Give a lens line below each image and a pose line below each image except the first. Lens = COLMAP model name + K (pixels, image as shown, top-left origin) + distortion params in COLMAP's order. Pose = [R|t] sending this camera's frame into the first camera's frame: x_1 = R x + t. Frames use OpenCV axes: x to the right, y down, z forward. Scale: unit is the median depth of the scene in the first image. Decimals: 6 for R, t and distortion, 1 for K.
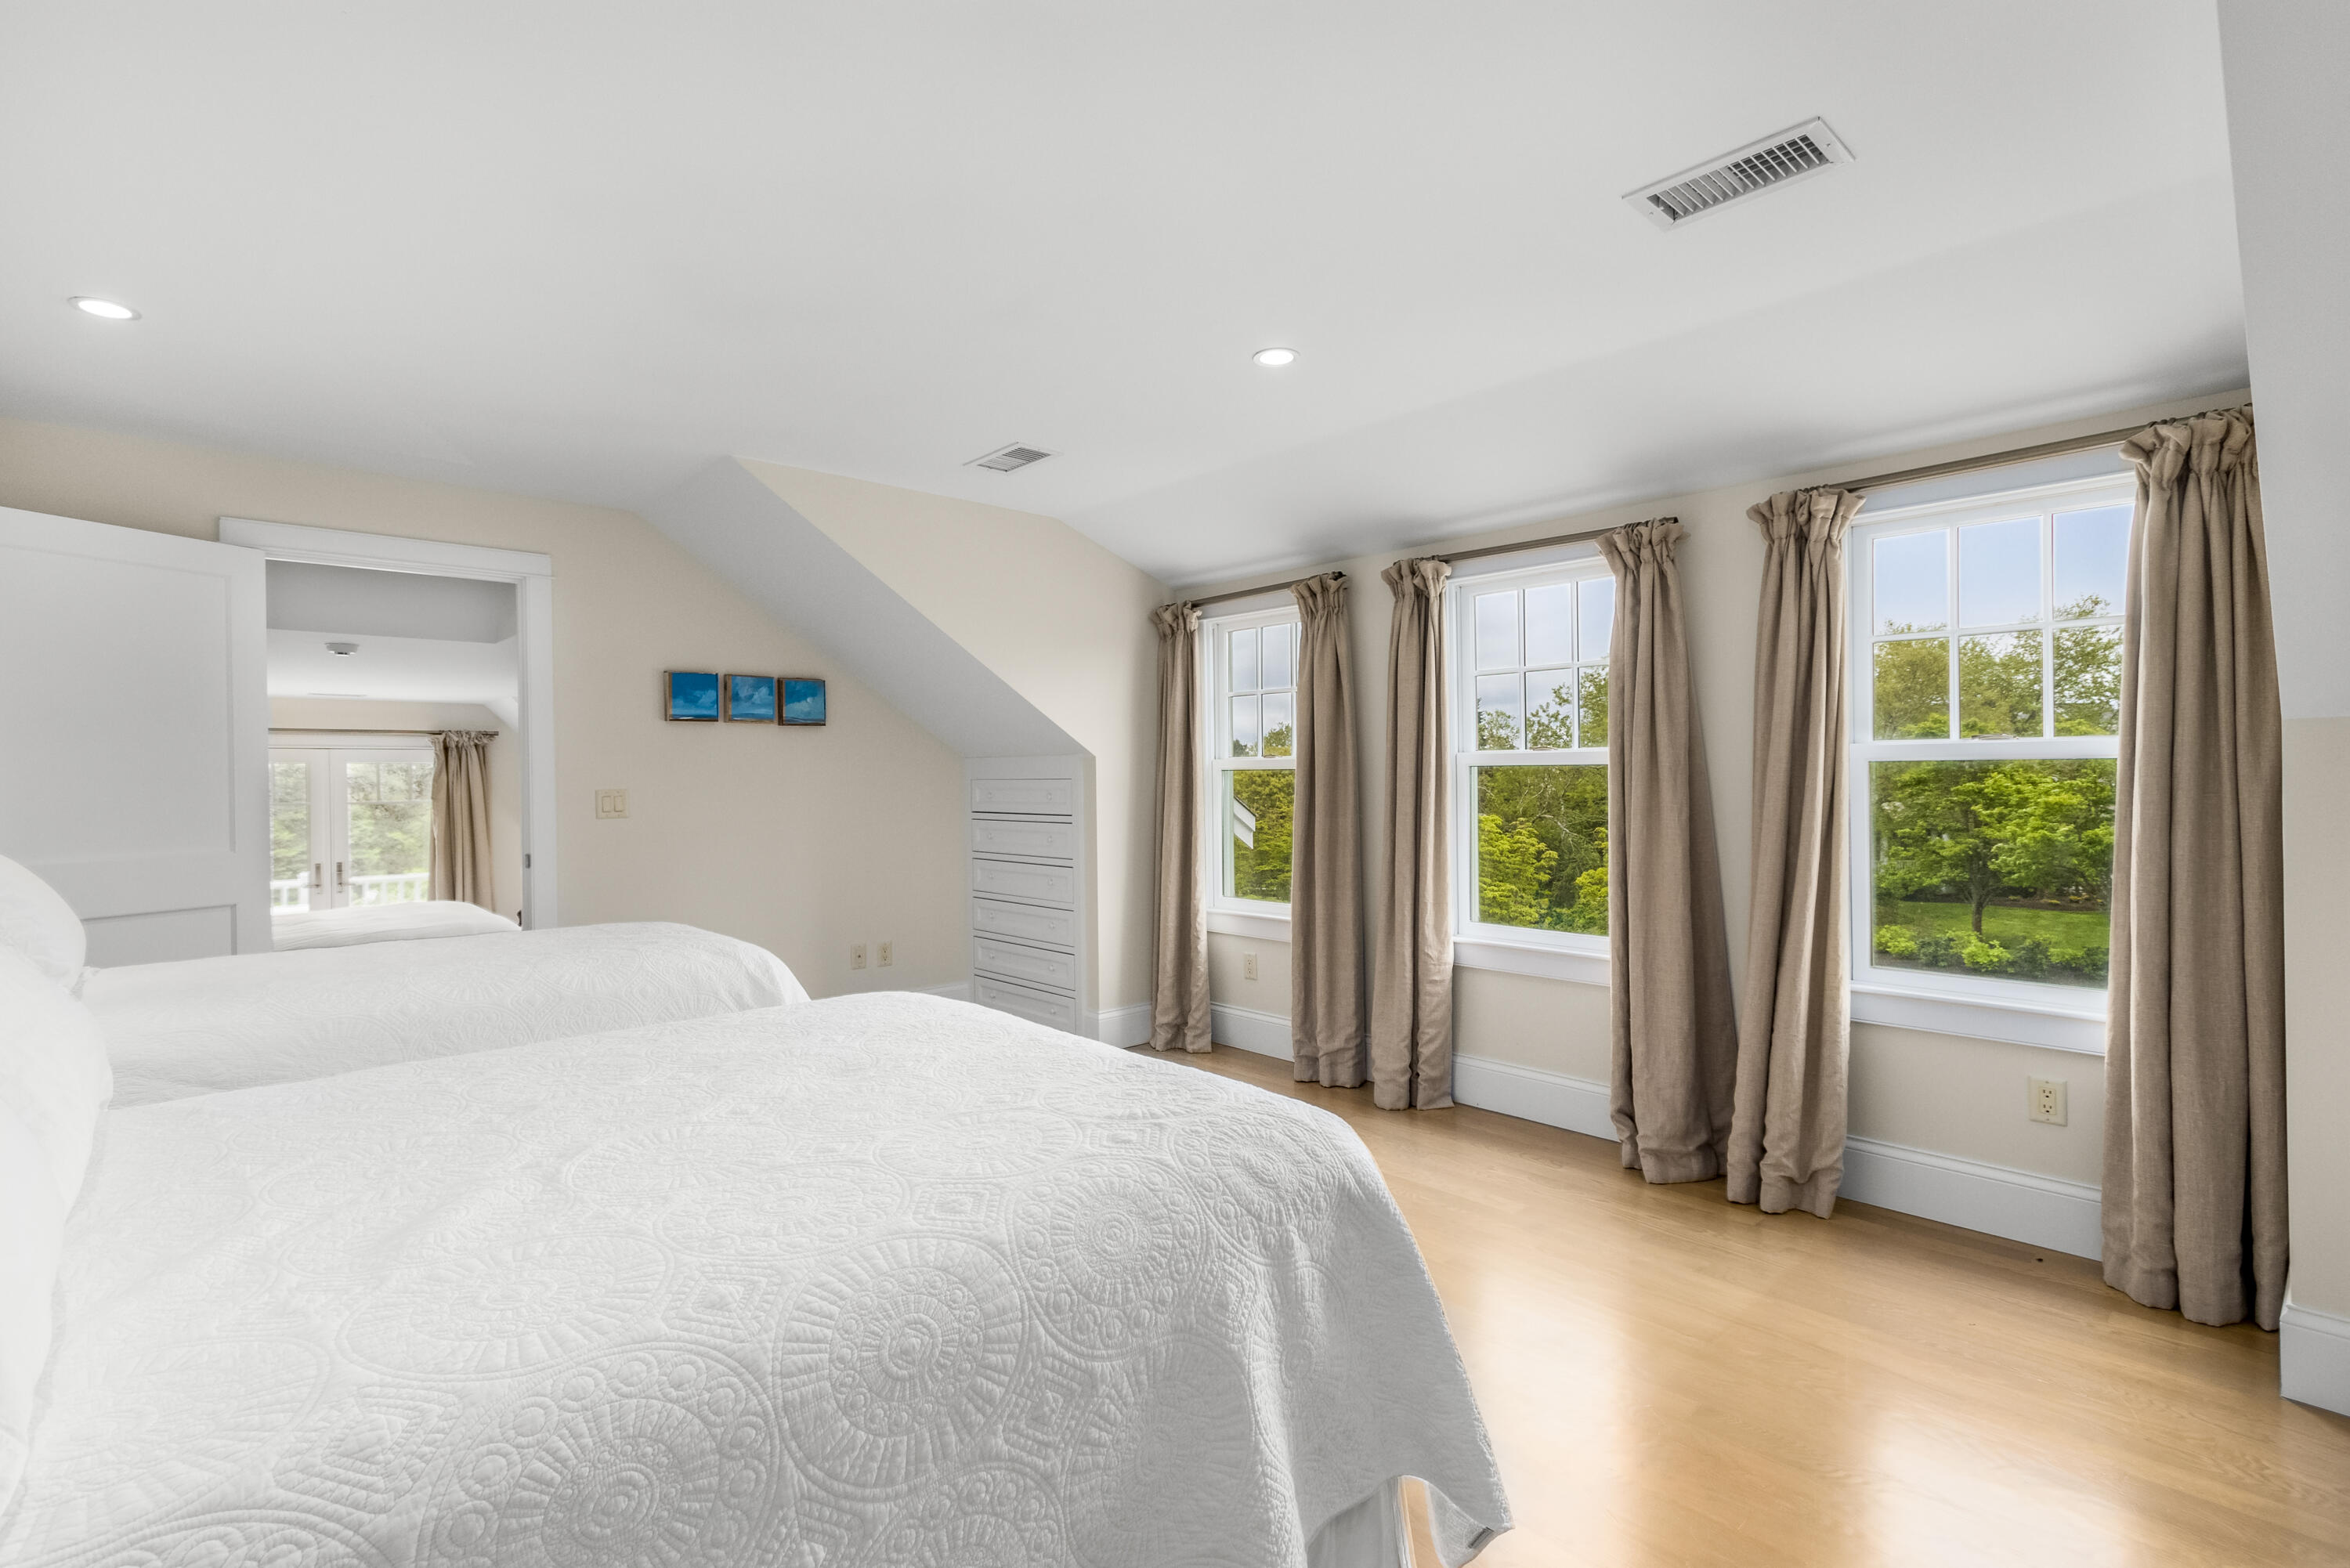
lens RADIAL K [[1101.3, 0, 1173.8], [0, 1101.3, 780.9], [0, 0, 1]] dist [0.014856, 0.000479]
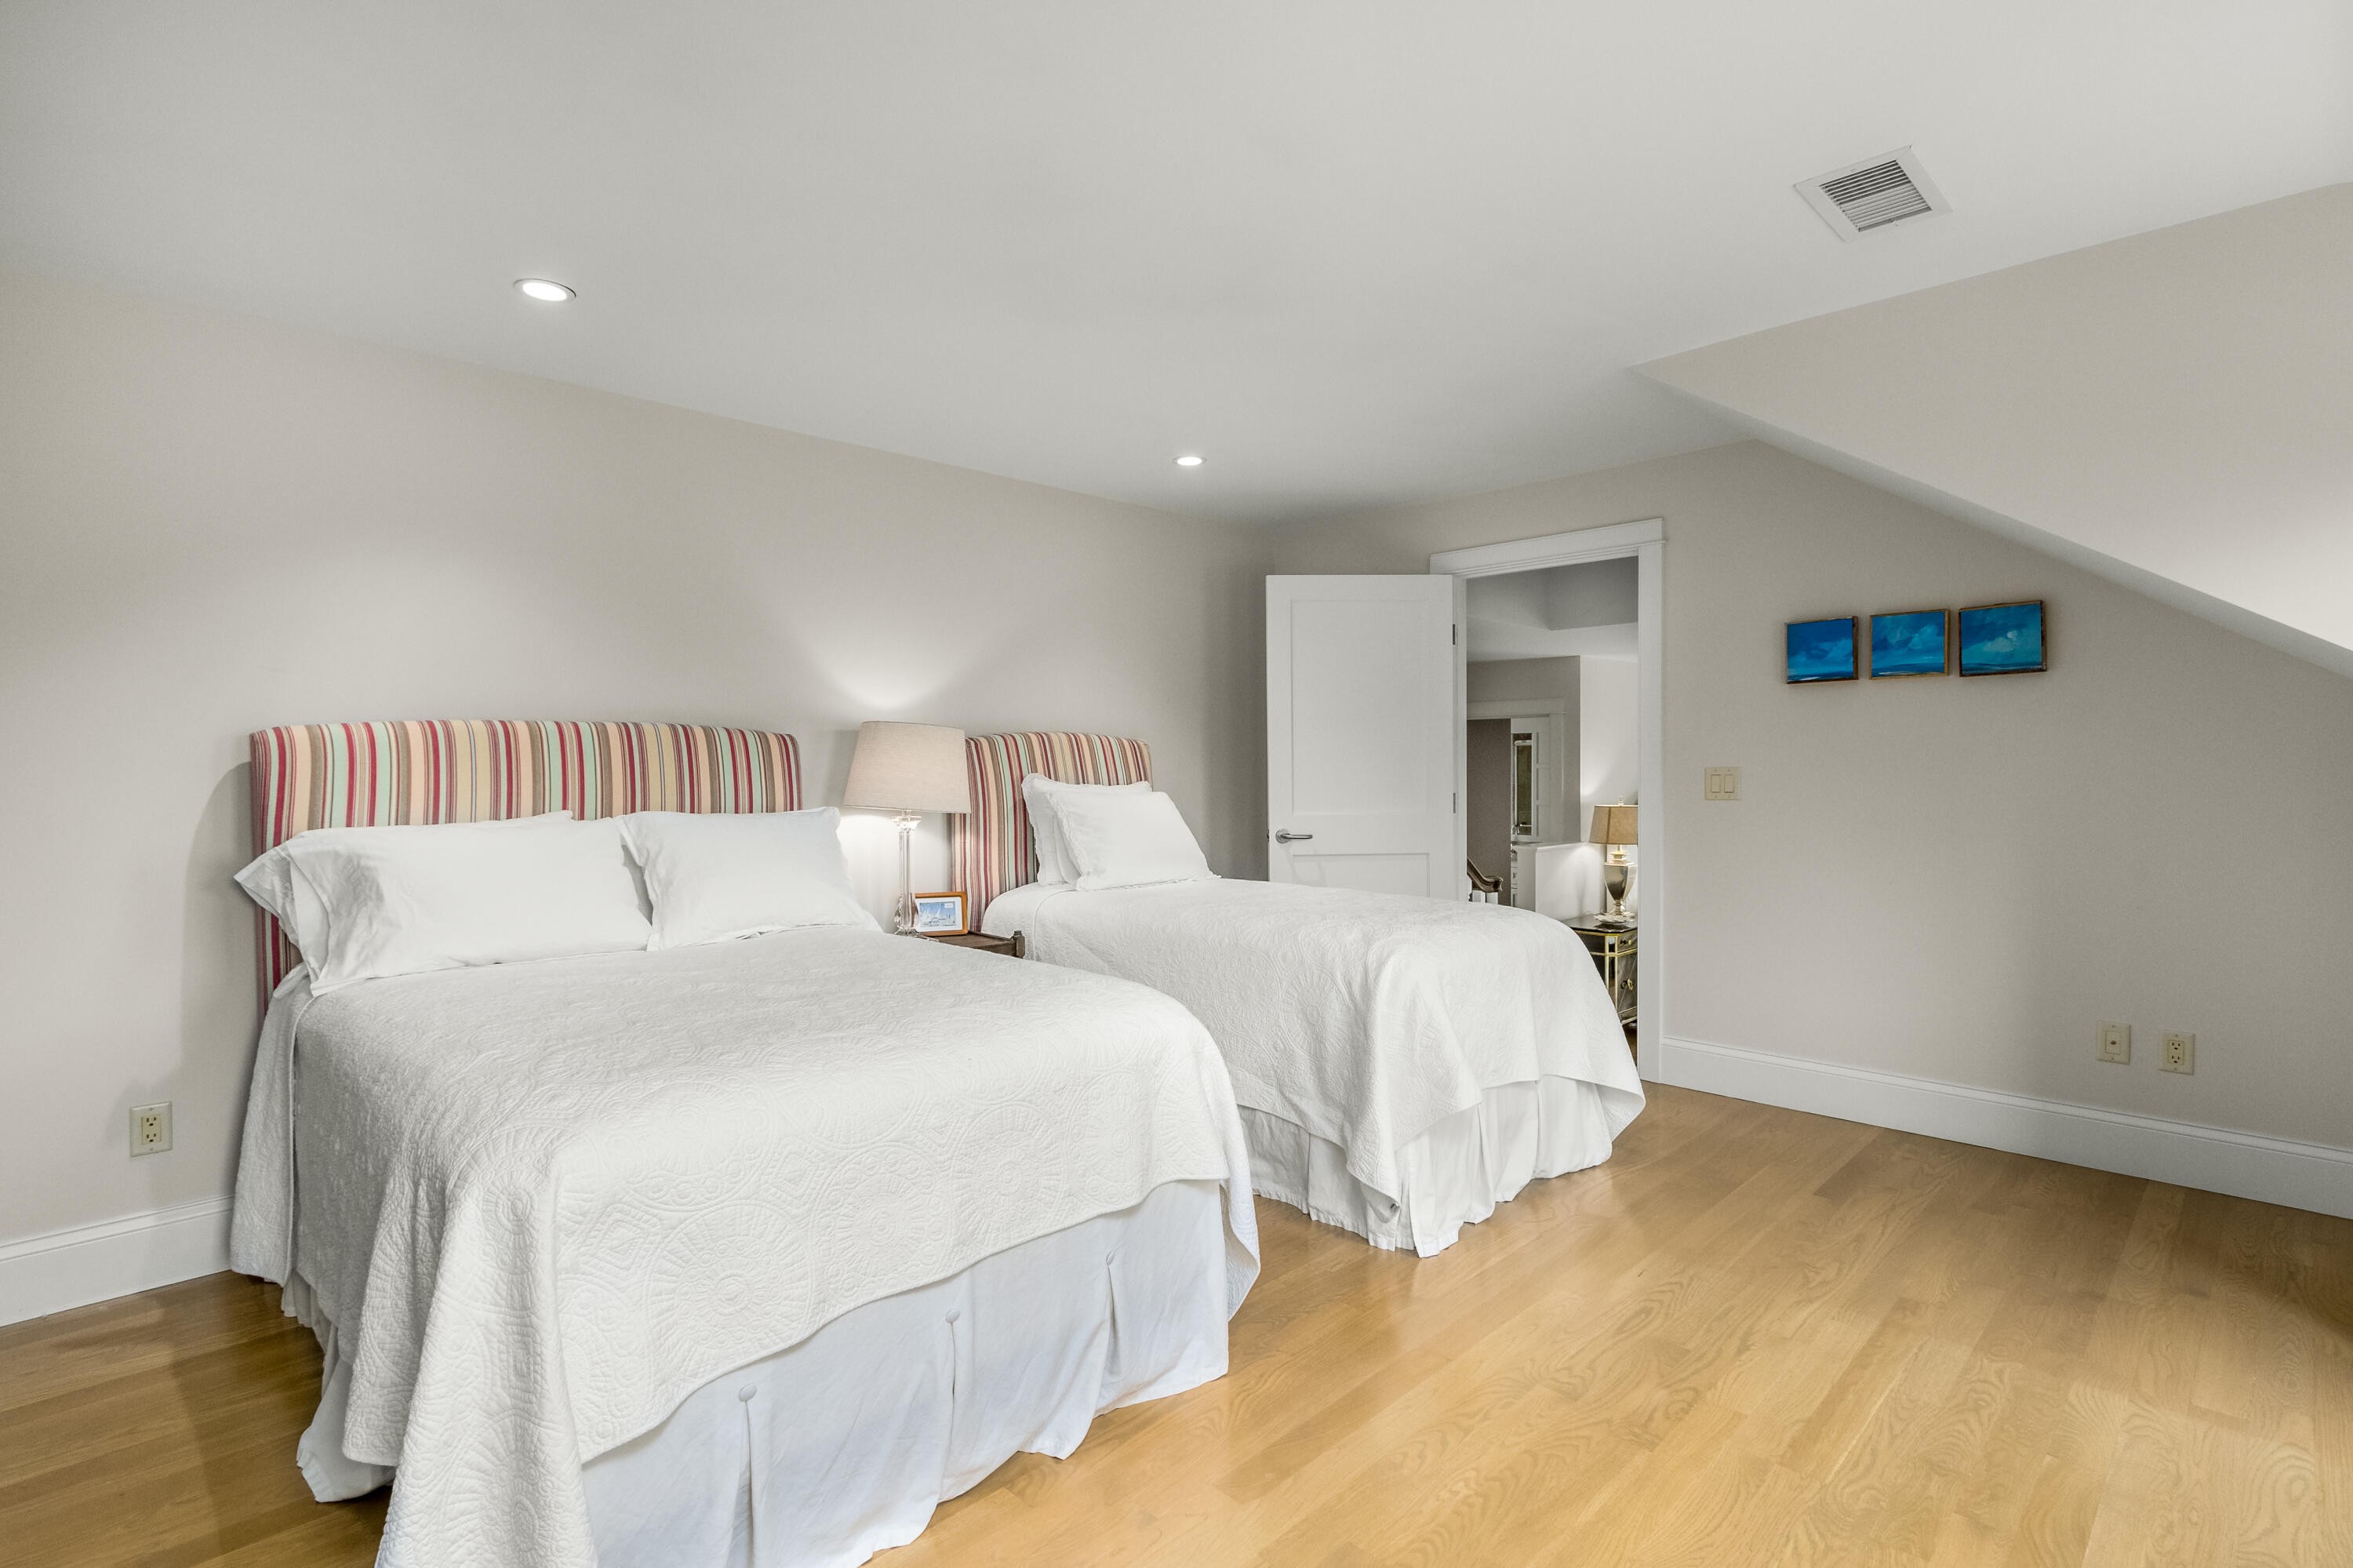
lens RADIAL K [[1102.9, 0, 1176.8], [0, 1102.9, 777.7], [0, 0, 1]] dist [0.014856, 0.000479]
pose [[0.039362, 0.027703, -0.998841, 0.336420], [0.008336, 0.999572, 0.028052, -0.011180], [0.999190, -0.009431, 0.039115, 0.498596]]
